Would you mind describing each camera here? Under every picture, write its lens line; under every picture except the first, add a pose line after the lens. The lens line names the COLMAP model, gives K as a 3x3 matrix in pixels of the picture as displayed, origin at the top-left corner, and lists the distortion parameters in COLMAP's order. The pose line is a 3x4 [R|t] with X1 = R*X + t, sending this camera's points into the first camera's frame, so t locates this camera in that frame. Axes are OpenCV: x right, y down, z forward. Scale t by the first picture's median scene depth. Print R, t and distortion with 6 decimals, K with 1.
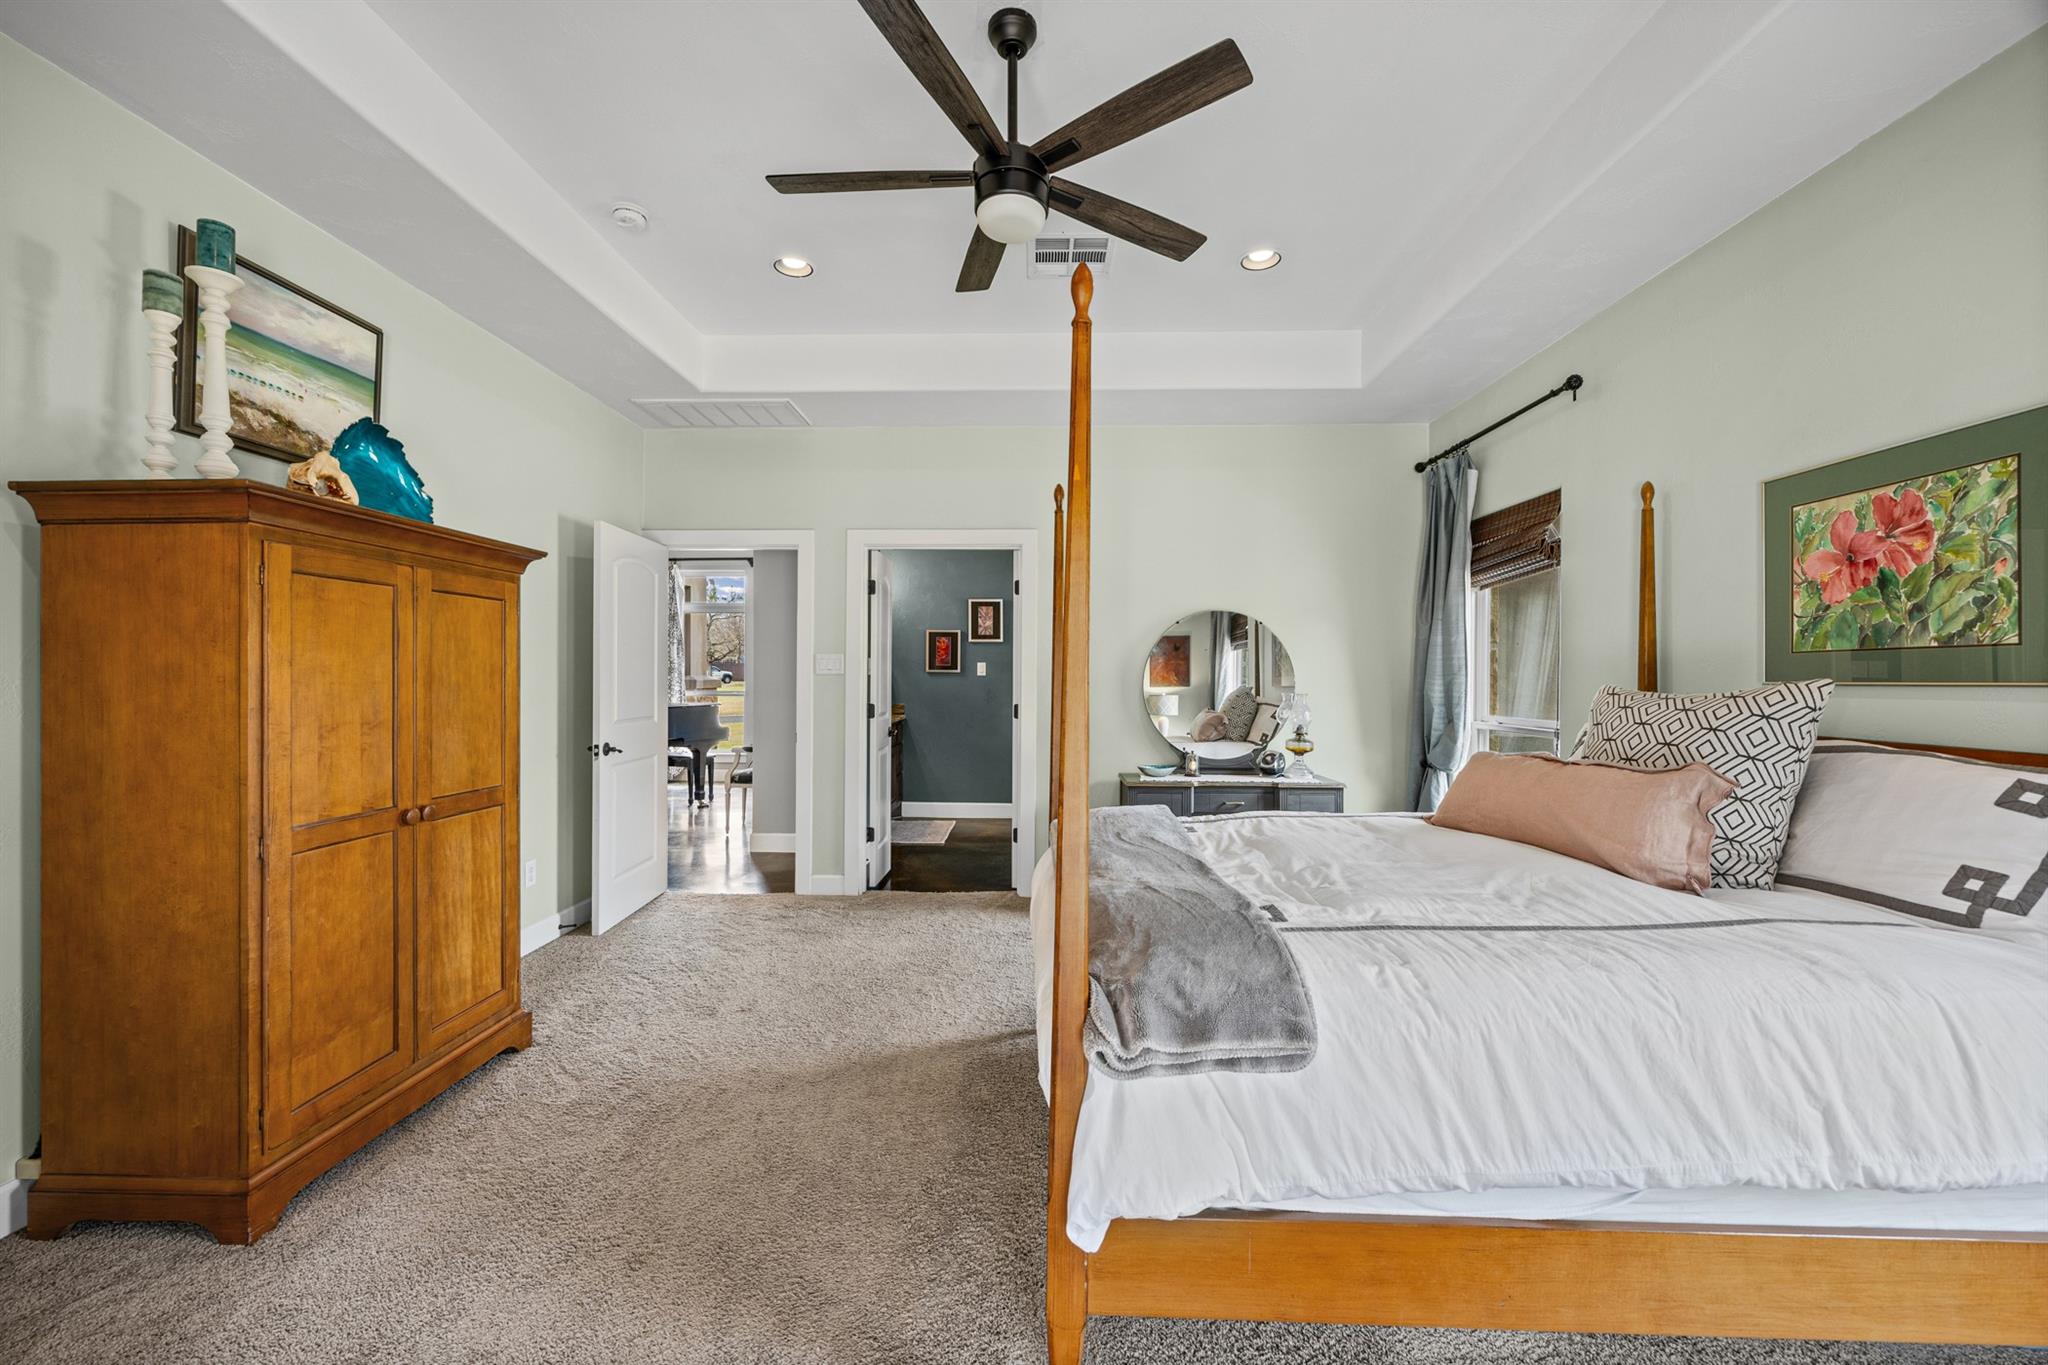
lens RADIAL K [[792.2, 0, 1026.7], [0, 792.2, 675.6], [0, 0, 1]] dist [-0.002570, 0.000022]
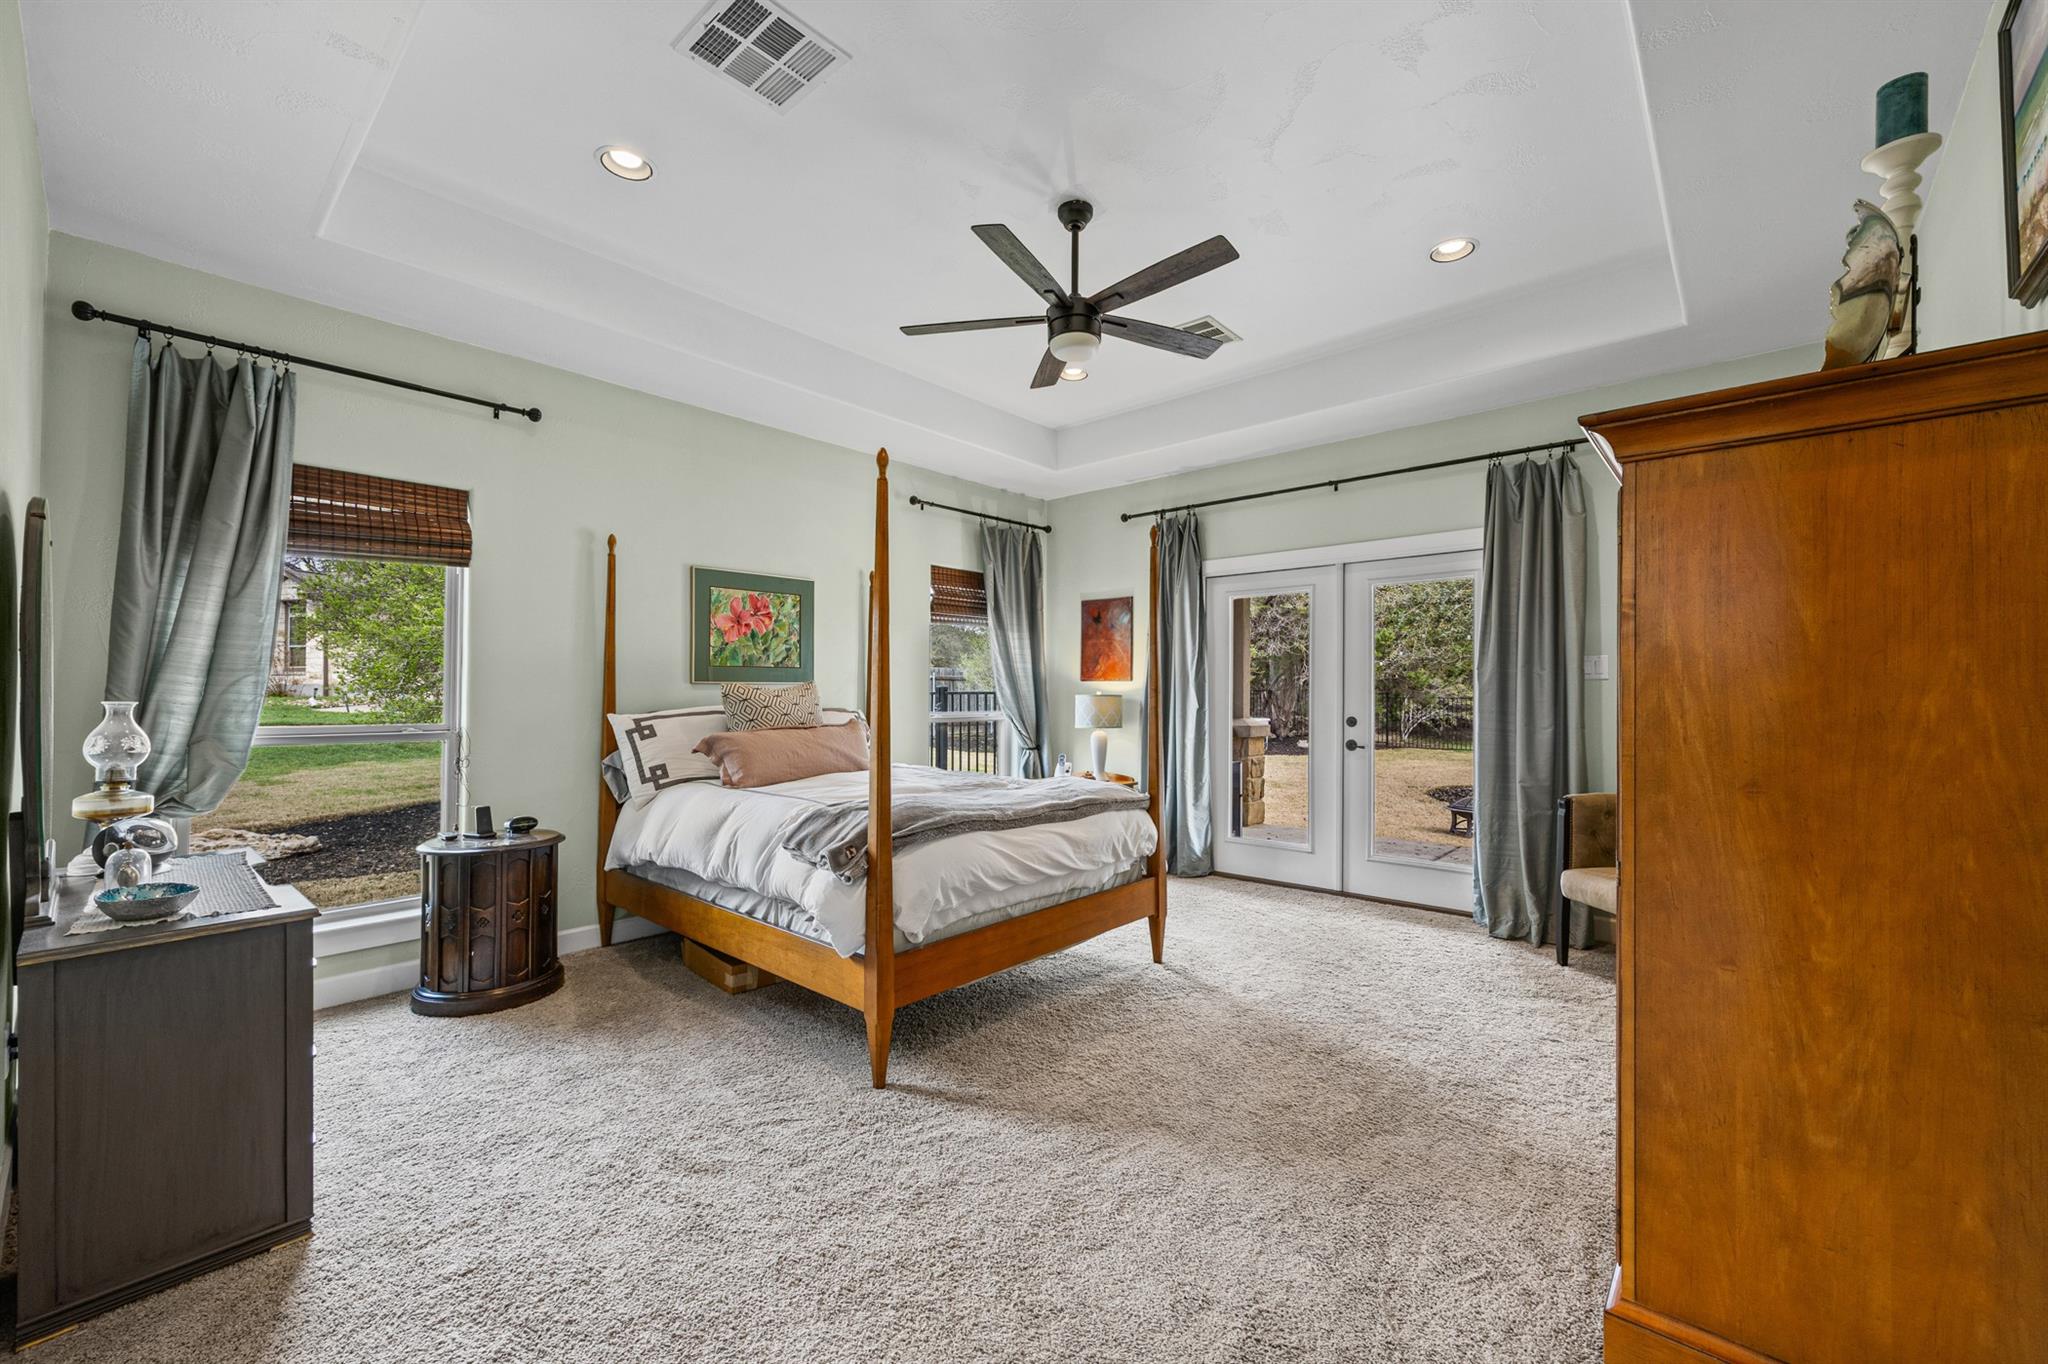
lens RADIAL K [[792.2, 0, 1030.6], [0, 792.2, 690.3], [0, 0, 1]] dist [-0.002570, 0.000022]
pose [[-0.755011, -0.005948, 0.655685, -0.889196], [-0.006680, 0.999977, 0.001379, 0.022296], [-0.655678, -0.003338, -0.755034, 2.116699]]
